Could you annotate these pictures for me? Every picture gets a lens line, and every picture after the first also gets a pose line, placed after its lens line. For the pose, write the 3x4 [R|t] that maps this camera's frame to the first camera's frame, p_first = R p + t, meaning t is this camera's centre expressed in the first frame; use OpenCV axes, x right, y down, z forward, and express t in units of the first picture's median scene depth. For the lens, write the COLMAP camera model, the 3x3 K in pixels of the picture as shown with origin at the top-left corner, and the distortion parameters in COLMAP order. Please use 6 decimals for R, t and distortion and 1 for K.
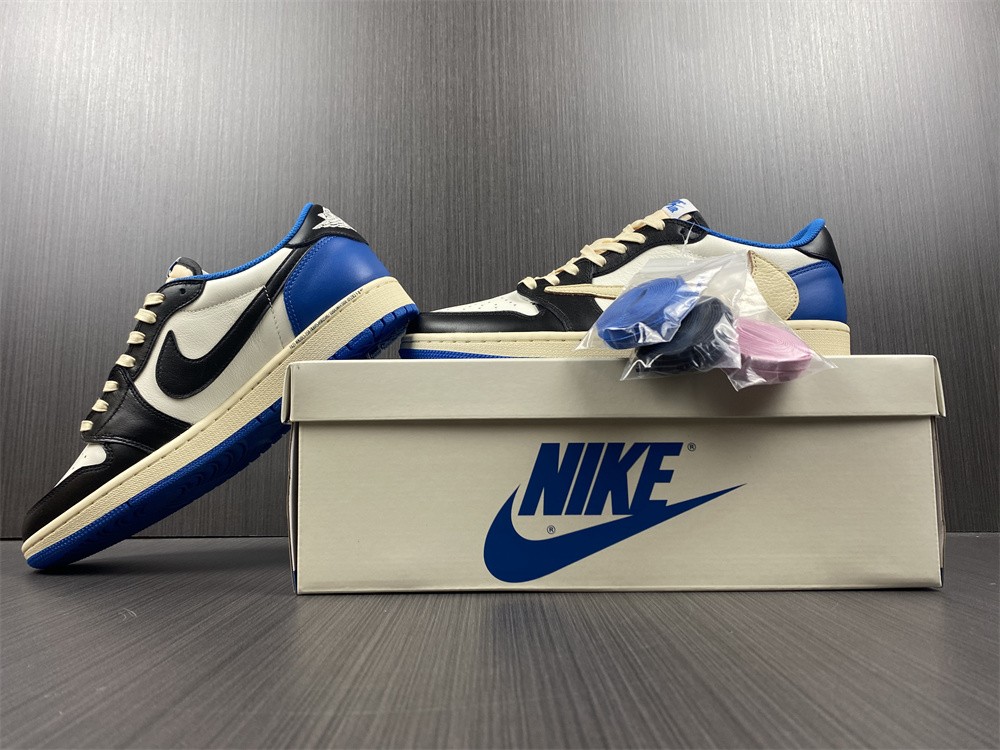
lens RADIAL K [[812.9, 0, 494.1], [0, 812.9, 356.1], [0, 0, 1]] dist [-0.001042, -0.012924]
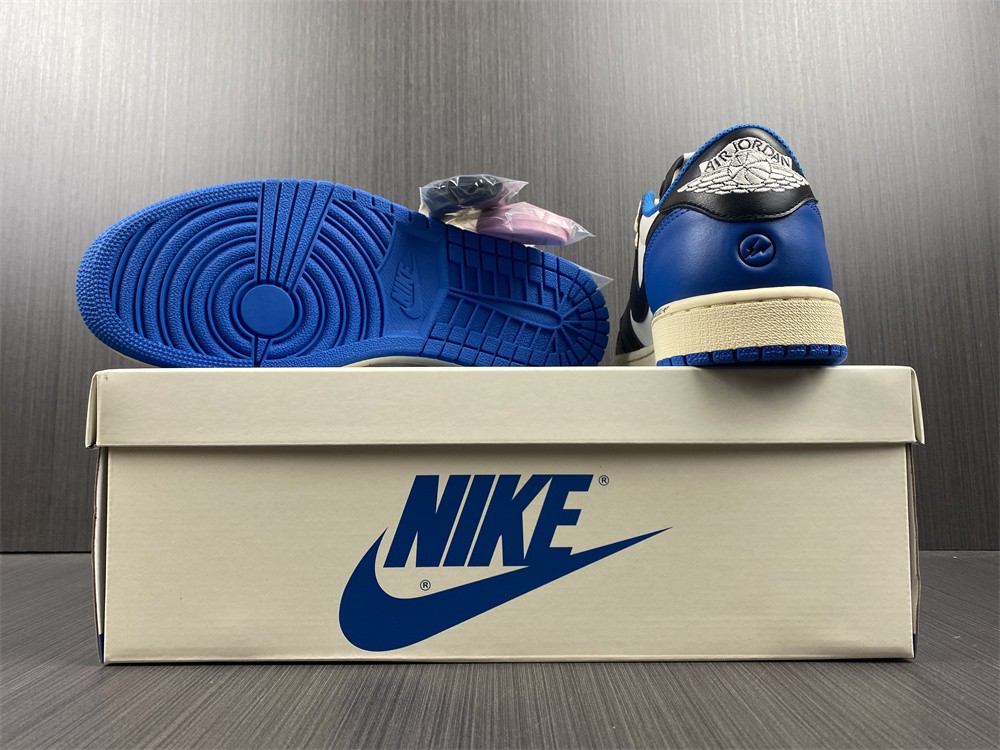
lens RADIAL K [[778.4, 0, 495.1], [0, 778.4, 371.1], [0, 0, 1]] dist [-0.000527, -0.014165]
pose [[0.999992, 0.003346, 0.001969, 0.074360], [-0.003426, 0.999113, 0.041963, -0.014947], [-0.001827, -0.041970, 0.999117, 0.134917]]
